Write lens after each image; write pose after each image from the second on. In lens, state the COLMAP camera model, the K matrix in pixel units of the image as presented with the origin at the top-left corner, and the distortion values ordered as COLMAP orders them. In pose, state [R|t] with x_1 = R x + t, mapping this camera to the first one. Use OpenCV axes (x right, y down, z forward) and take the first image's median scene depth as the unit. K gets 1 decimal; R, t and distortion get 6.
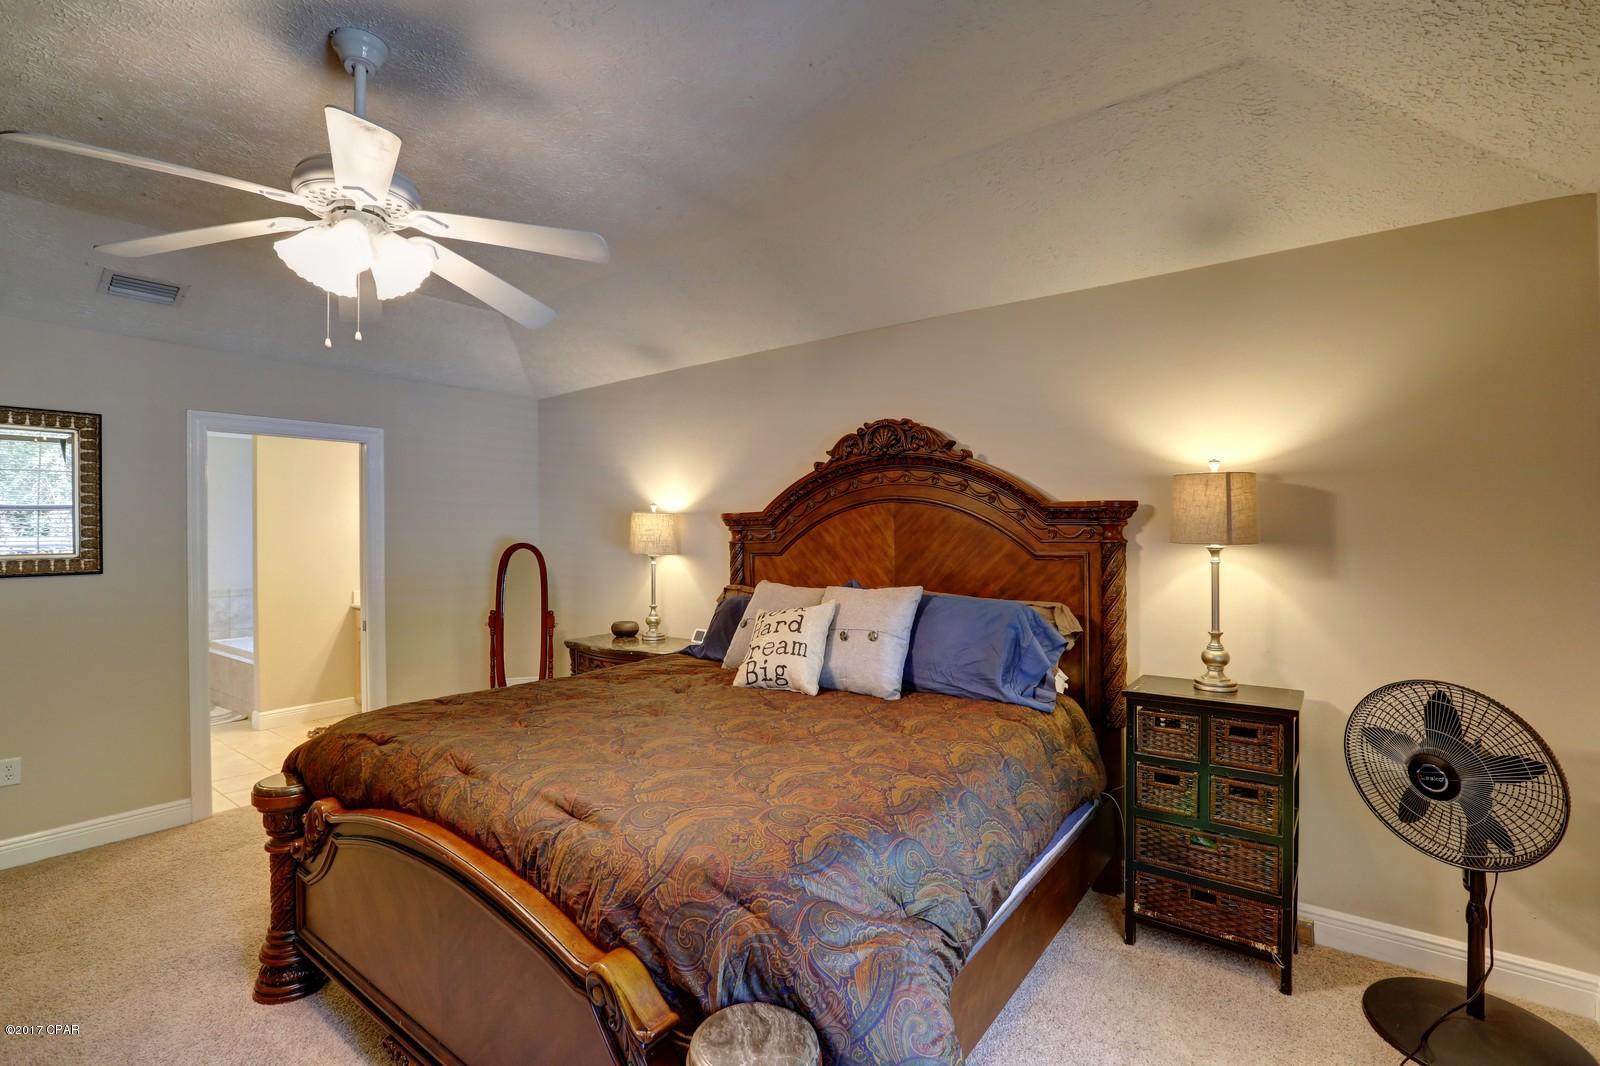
lens RADIAL K [[728.2, 0, 800.1], [0, 728.2, 535.5], [0, 0, 1]] dist [-0.027492, 0.000638]
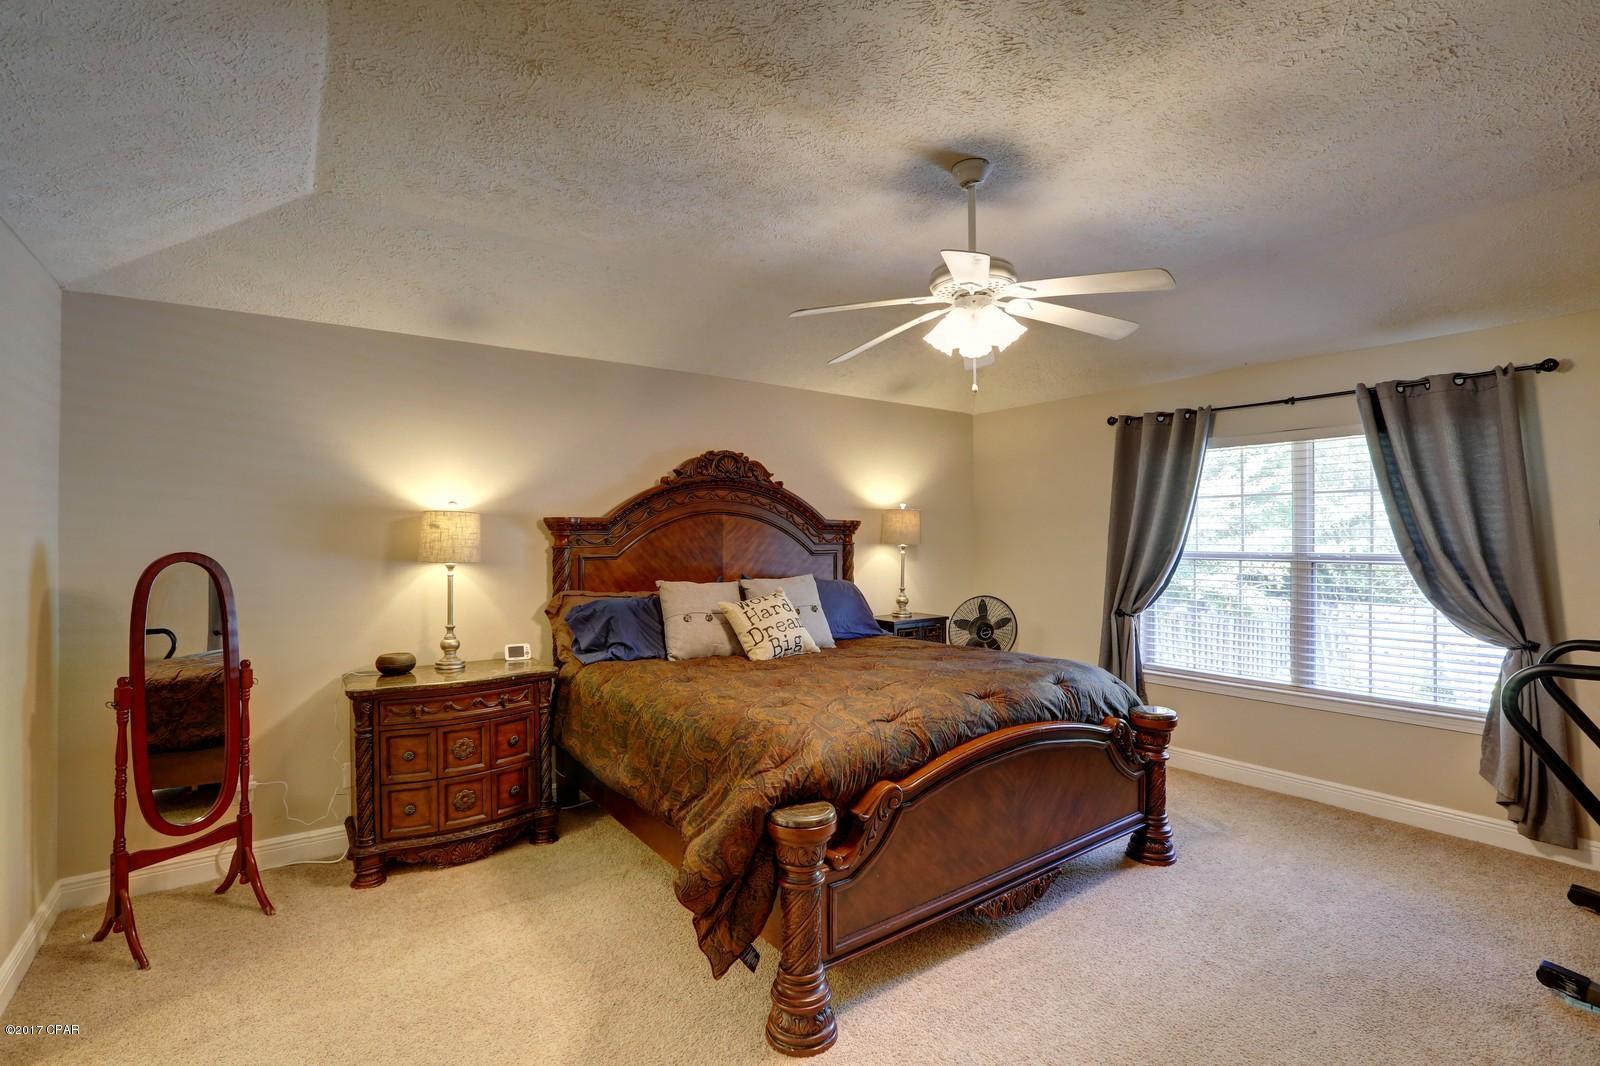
lens RADIAL K [[728.2, 0, 798.2], [0, 728.2, 532.7], [0, 0, 1]] dist [-0.027492, 0.000638]
pose [[0.303749, 0.007615, 0.952722, -1.061941], [-0.001472, 0.999971, -0.007523, -0.003681], [-0.952751, 0.000883, 0.303752, 0.471313]]
